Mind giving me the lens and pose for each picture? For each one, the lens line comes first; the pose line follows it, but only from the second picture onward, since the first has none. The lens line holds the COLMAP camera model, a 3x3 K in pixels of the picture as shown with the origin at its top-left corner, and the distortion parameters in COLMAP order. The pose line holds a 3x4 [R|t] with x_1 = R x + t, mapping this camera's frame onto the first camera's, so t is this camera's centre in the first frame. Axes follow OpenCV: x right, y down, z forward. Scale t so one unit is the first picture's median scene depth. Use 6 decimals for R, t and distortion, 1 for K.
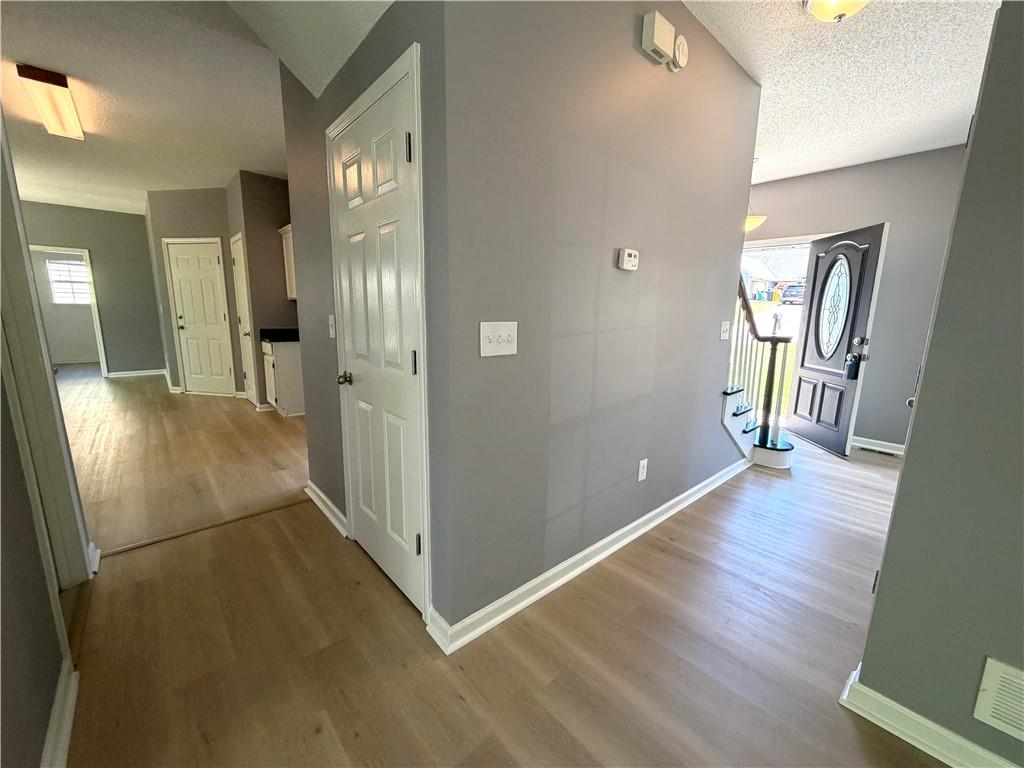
lens RADIAL K [[411.0, 0, 513.3], [0, 411.0, 384.6], [0, 0, 1]] dist [-0.001467, -0.000142]
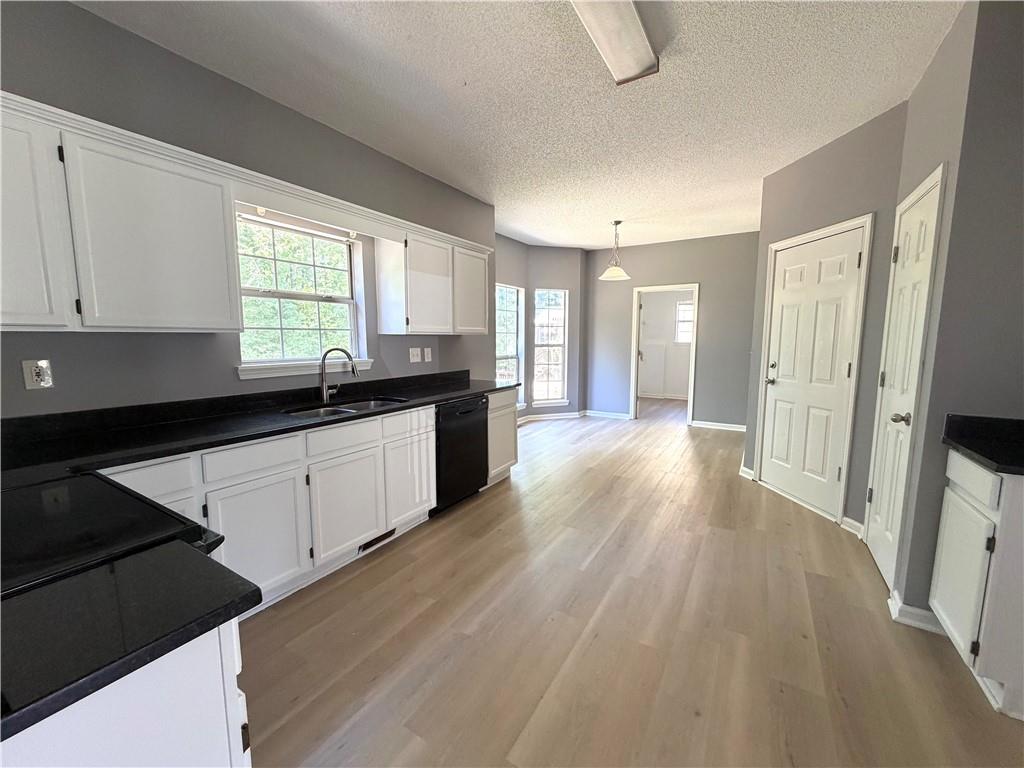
lens RADIAL K [[411.0, 0, 509.7], [0, 411.0, 388.4], [0, 0, 1]] dist [-0.001467, -0.000142]
pose [[0.286681, 0.094706, -0.953334, -0.323086], [-0.164233, 0.985229, 0.048488, -0.094094], [0.943844, 0.142668, 0.298000, 0.436693]]
